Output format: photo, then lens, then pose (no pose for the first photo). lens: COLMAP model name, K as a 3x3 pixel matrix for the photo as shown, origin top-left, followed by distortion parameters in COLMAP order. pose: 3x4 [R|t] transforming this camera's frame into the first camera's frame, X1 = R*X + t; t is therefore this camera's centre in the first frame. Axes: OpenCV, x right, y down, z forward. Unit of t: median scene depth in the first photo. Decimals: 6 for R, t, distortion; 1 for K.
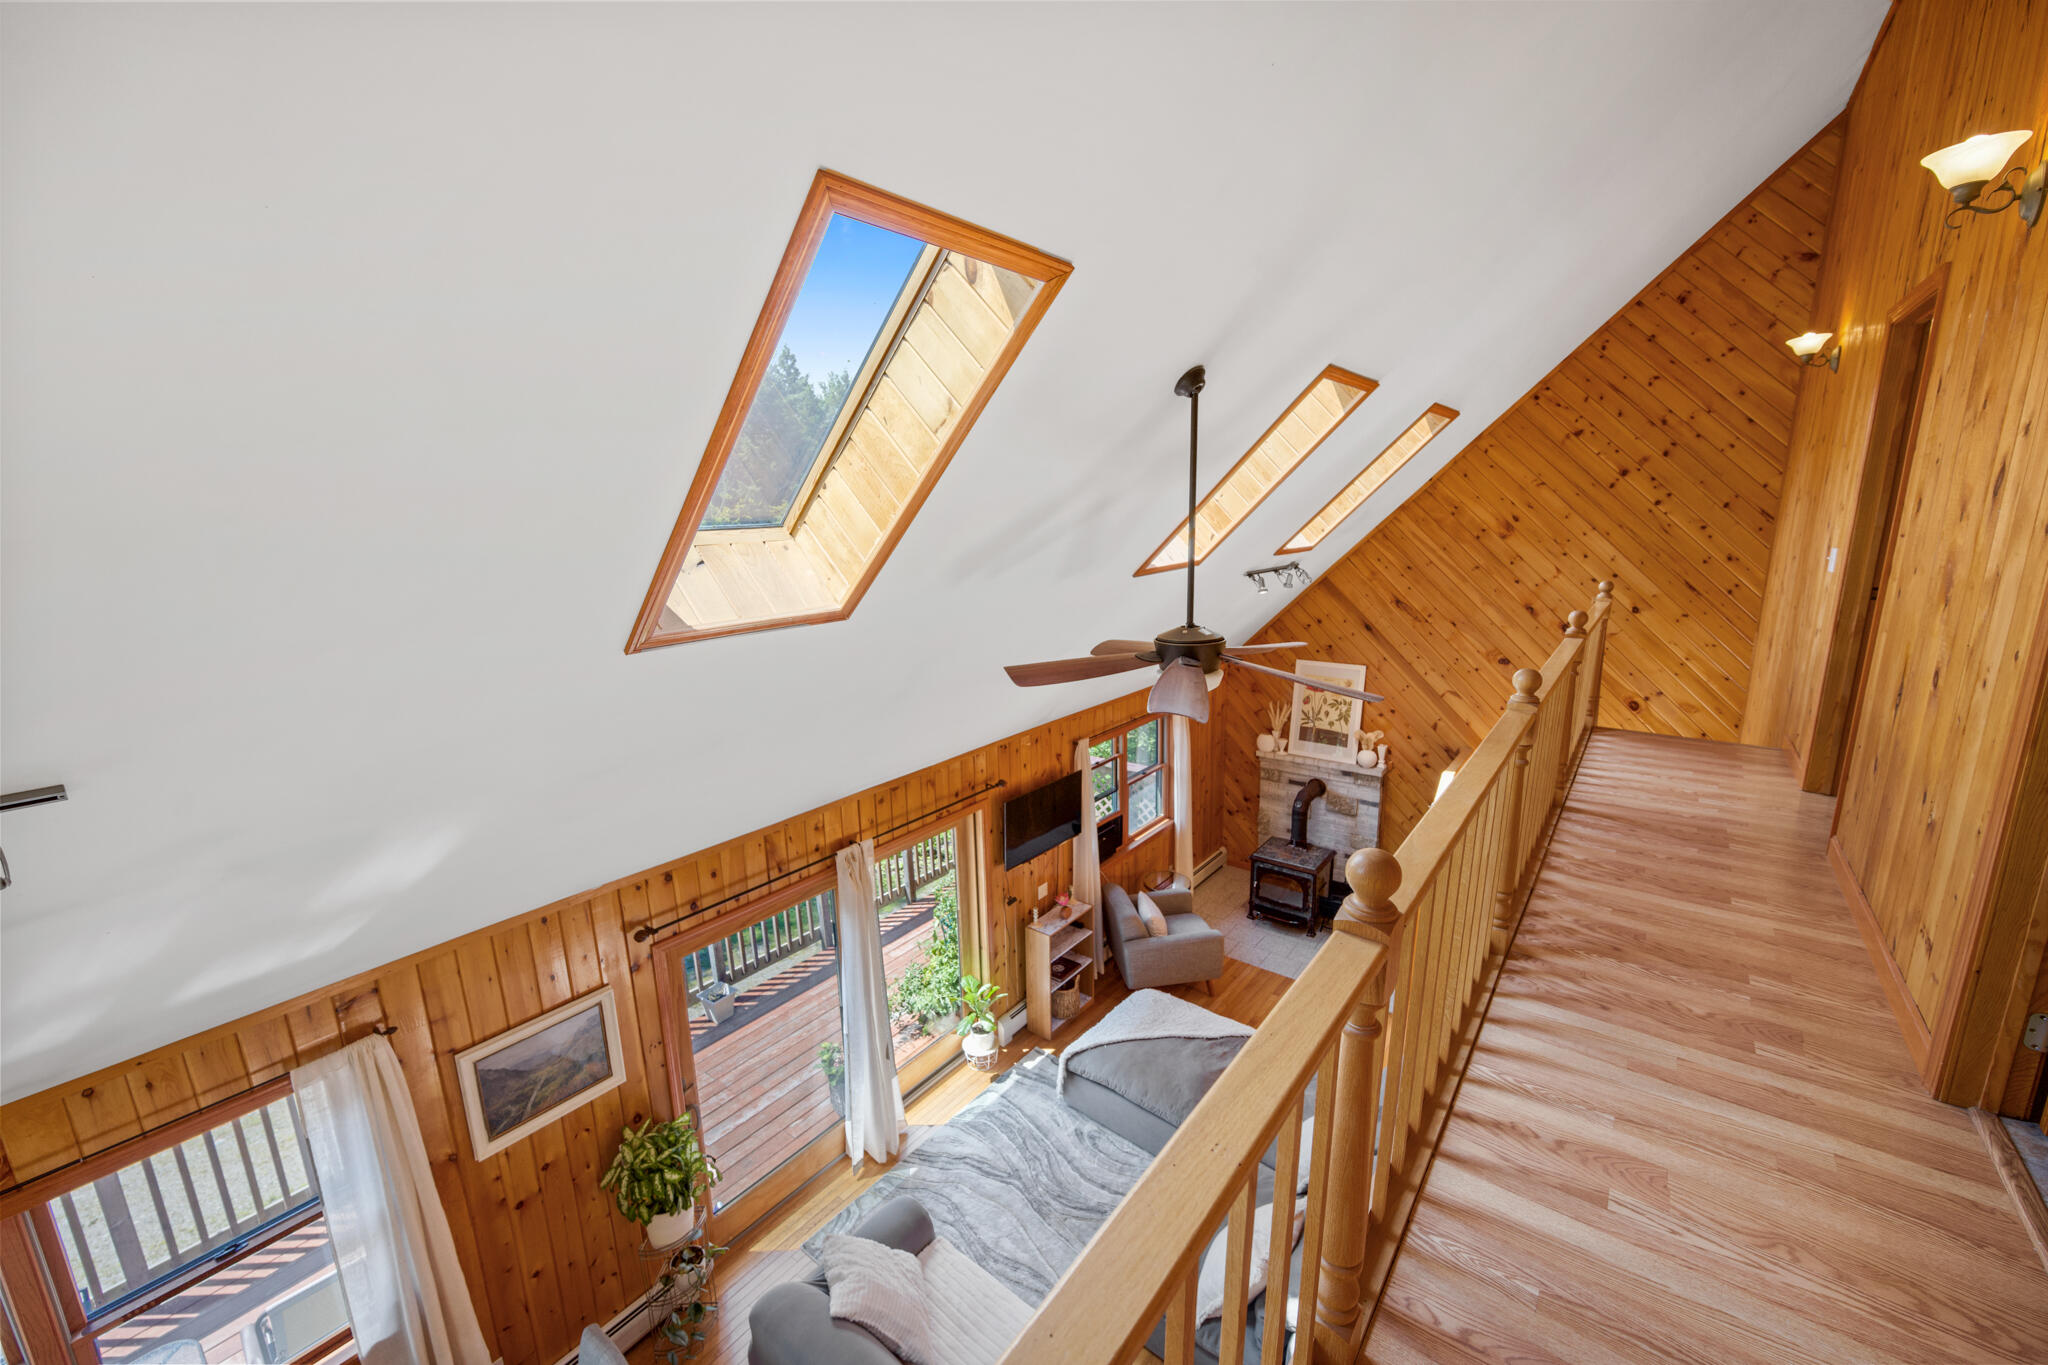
lens RADIAL K [[816.9, 0, 1026.2], [0, 816.9, 687.8], [0, 0, 1]] dist [-0.004103, 0.000616]
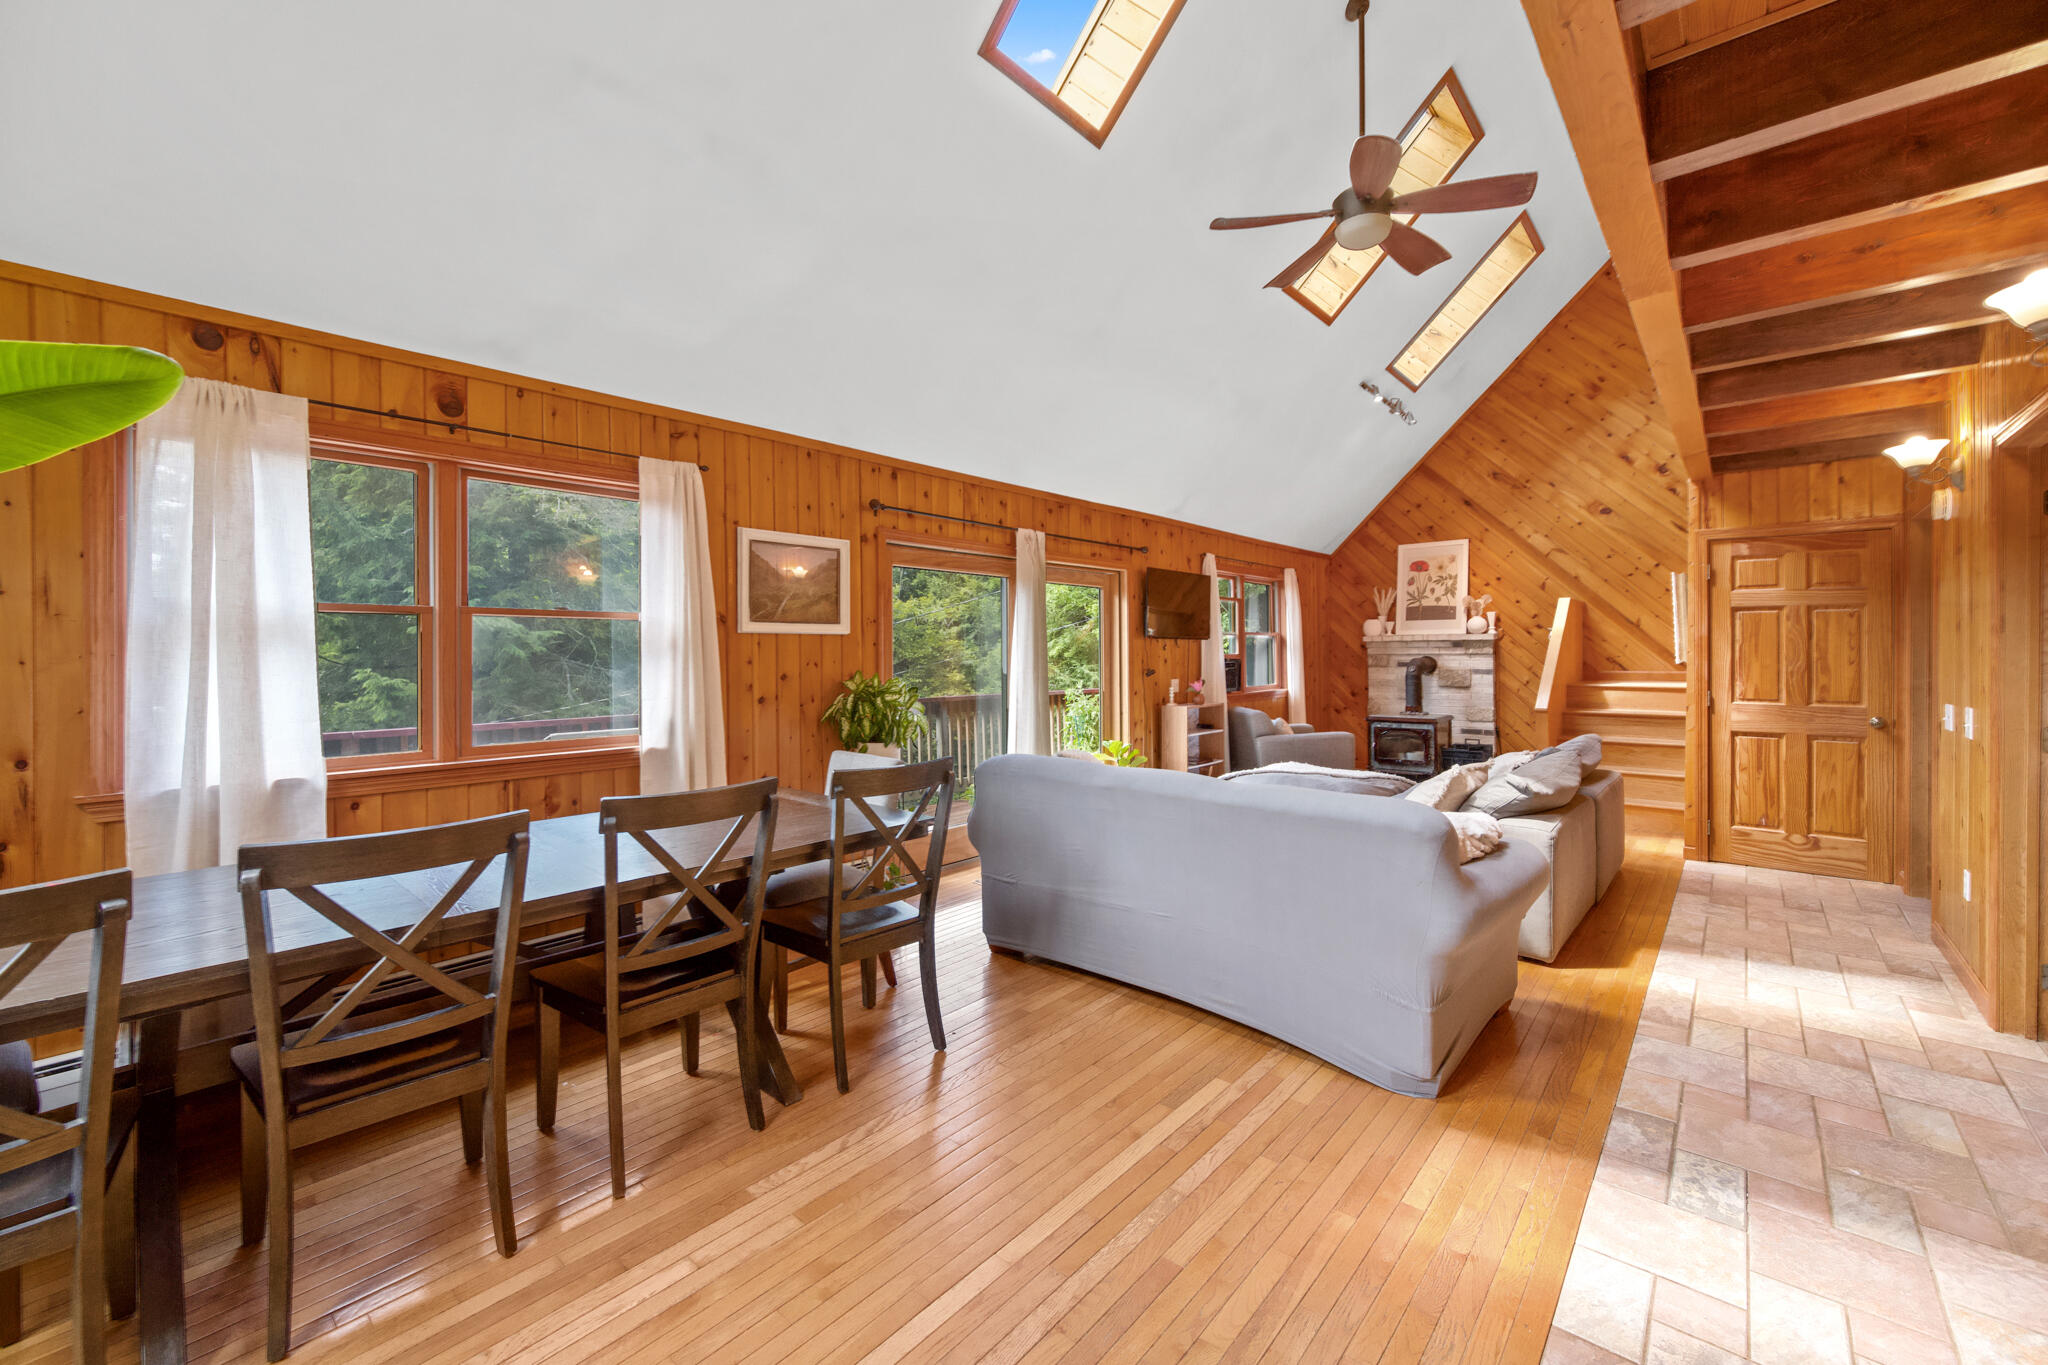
lens RADIAL K [[816.9, 0, 1020.7], [0, 816.9, 649.6], [0, 0, 1]] dist [-0.004103, 0.000616]
pose [[0.997674, 0.019111, -0.065432, -0.093737], [-0.033146, 0.974781, -0.220686, 0.377141], [0.059564, 0.222342, 0.973148, -0.033639]]
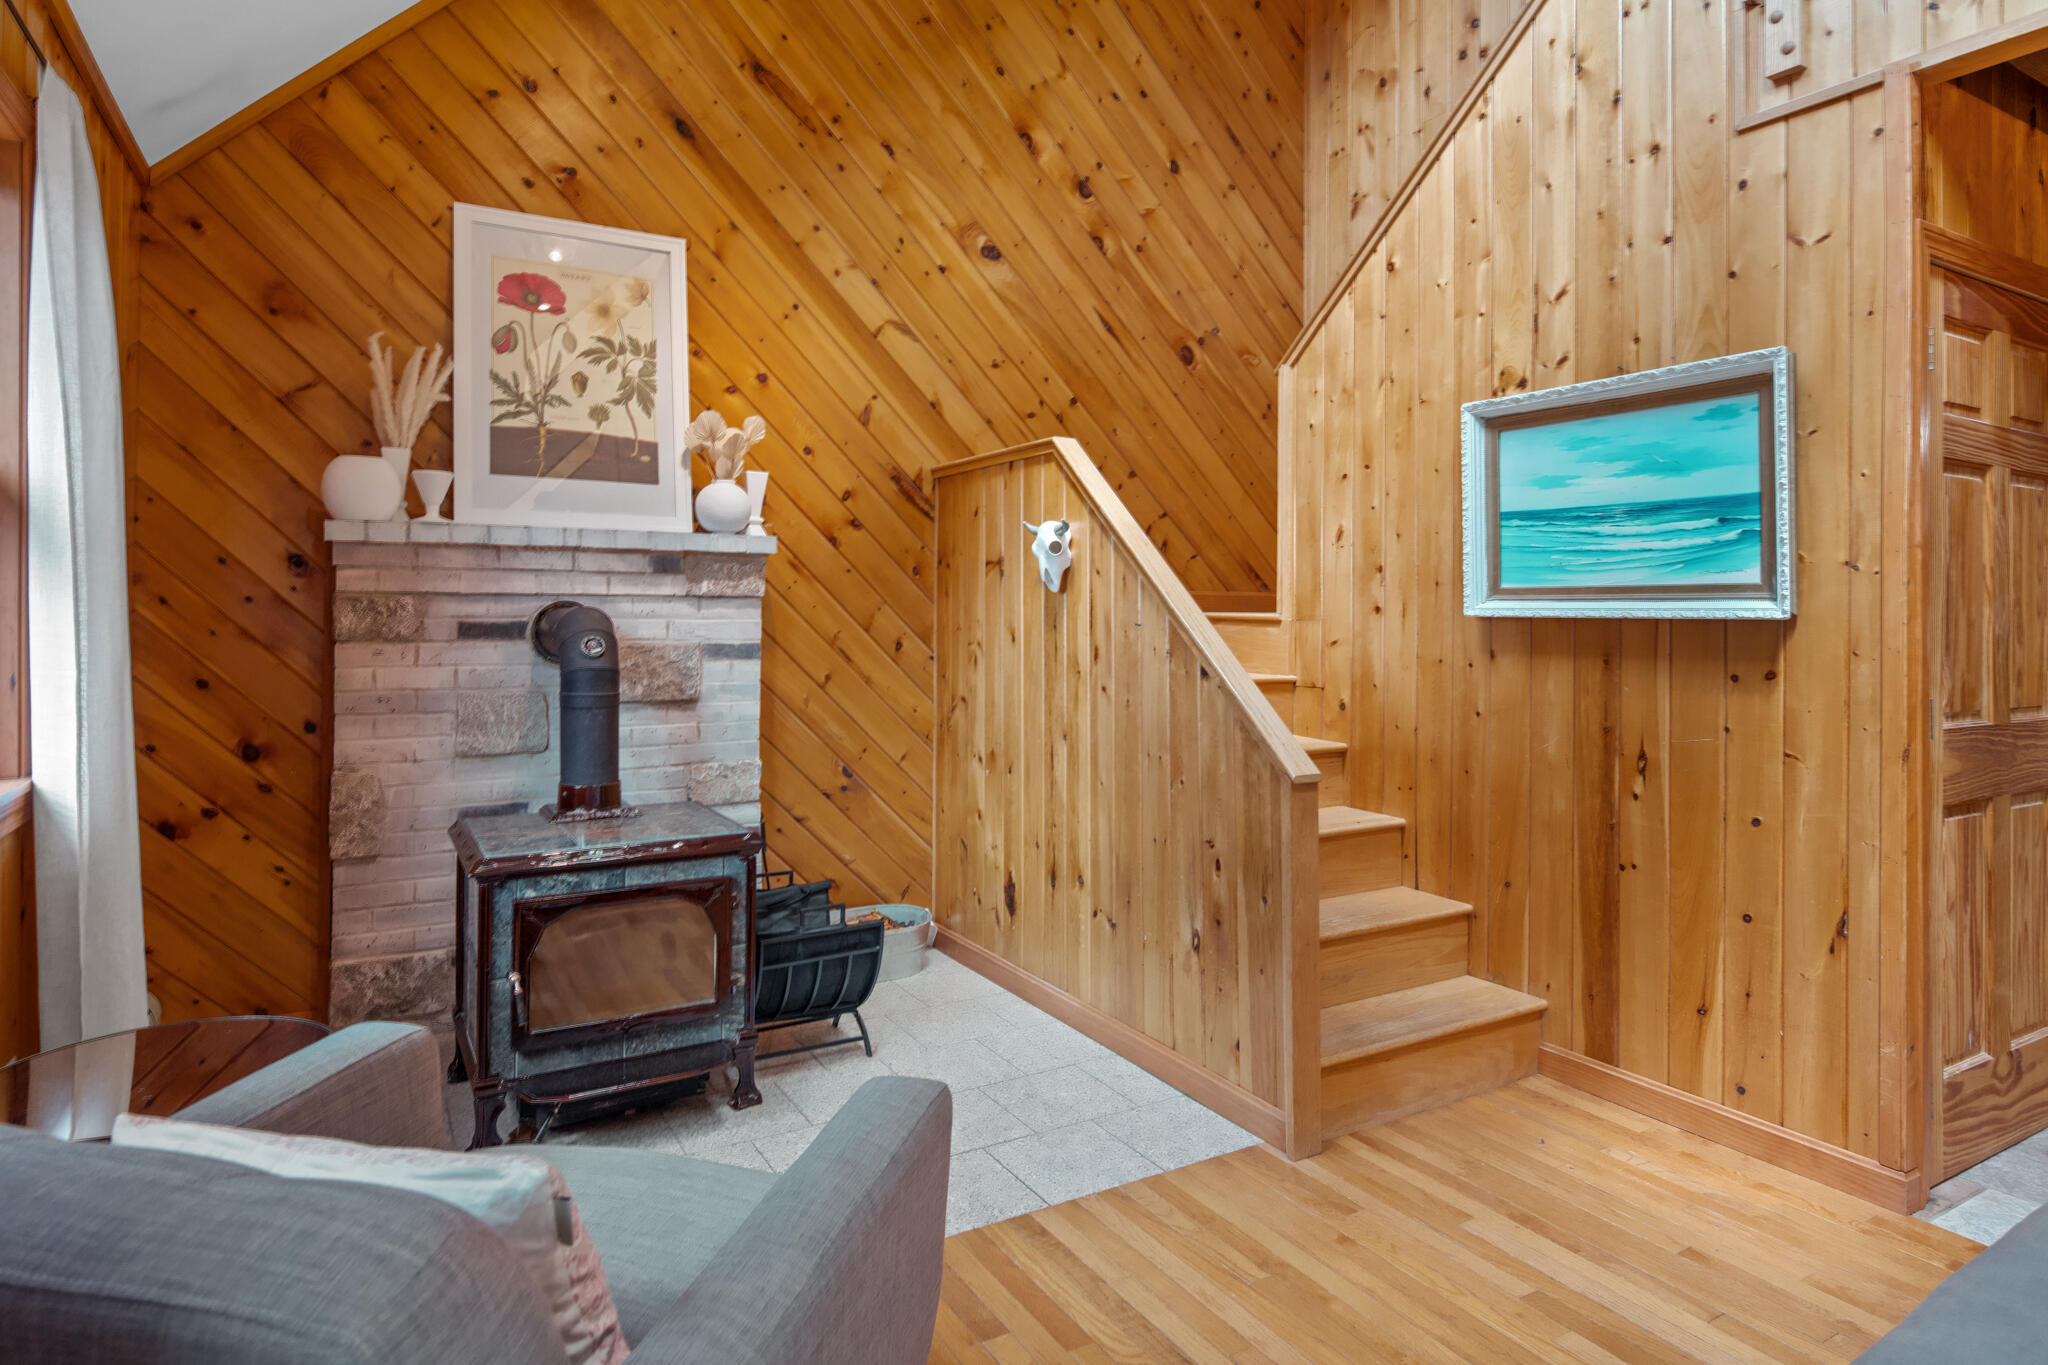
lens RADIAL K [[1124.9, 0, 1026.2], [0, 1124.9, 610.8], [0, 0, 1]] dist [-0.005198, 0.003155]
pose [[0.372638, 0.029182, 0.927518, 0.039713], [0.192216, 0.975401, -0.107913, 0.208506], [-0.907851, 0.218496, 0.357862, 0.759876]]
